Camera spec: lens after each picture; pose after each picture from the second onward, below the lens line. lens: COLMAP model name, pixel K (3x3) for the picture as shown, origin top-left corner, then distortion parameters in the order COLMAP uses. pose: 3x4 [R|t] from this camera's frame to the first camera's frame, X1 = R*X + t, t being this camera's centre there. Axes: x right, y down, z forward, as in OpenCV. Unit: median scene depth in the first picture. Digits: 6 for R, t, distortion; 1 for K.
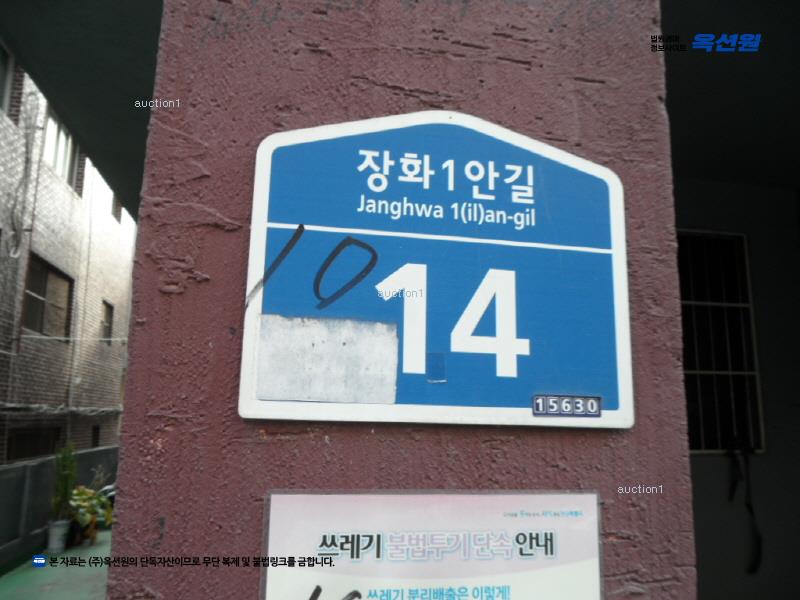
lens RADIAL K [[642.0, 0, 400.0], [0, 642.0, 300.0], [0, 0, 1]] dist [-0.015649, 0.007827]
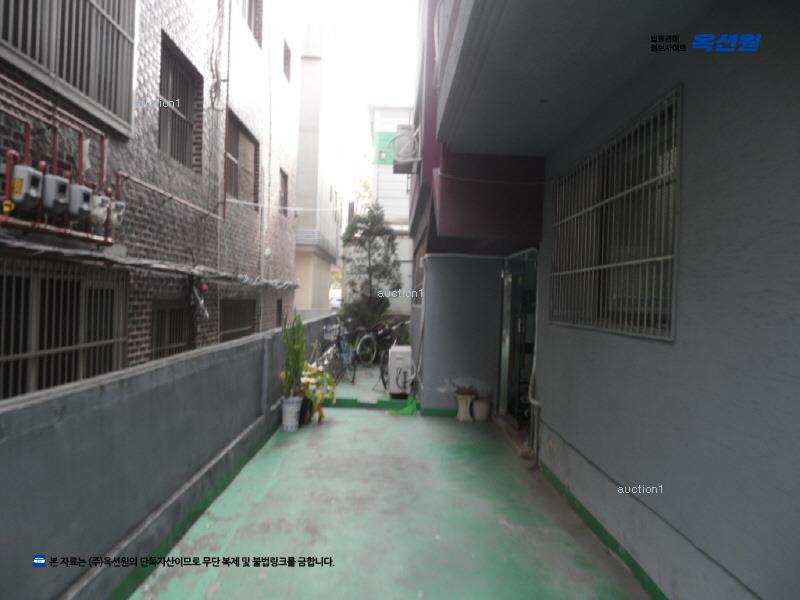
lens RADIAL K [[642.0, 0, 400.0], [0, 642.0, 300.0], [0, 0, 1]] dist [-0.015649, 0.007827]
pose [[0.984976, 0.022096, -0.171274, -0.162554], [0.009248, 0.983609, 0.180077, 0.030188], [0.172446, -0.178955, 0.968627, 0.111680]]
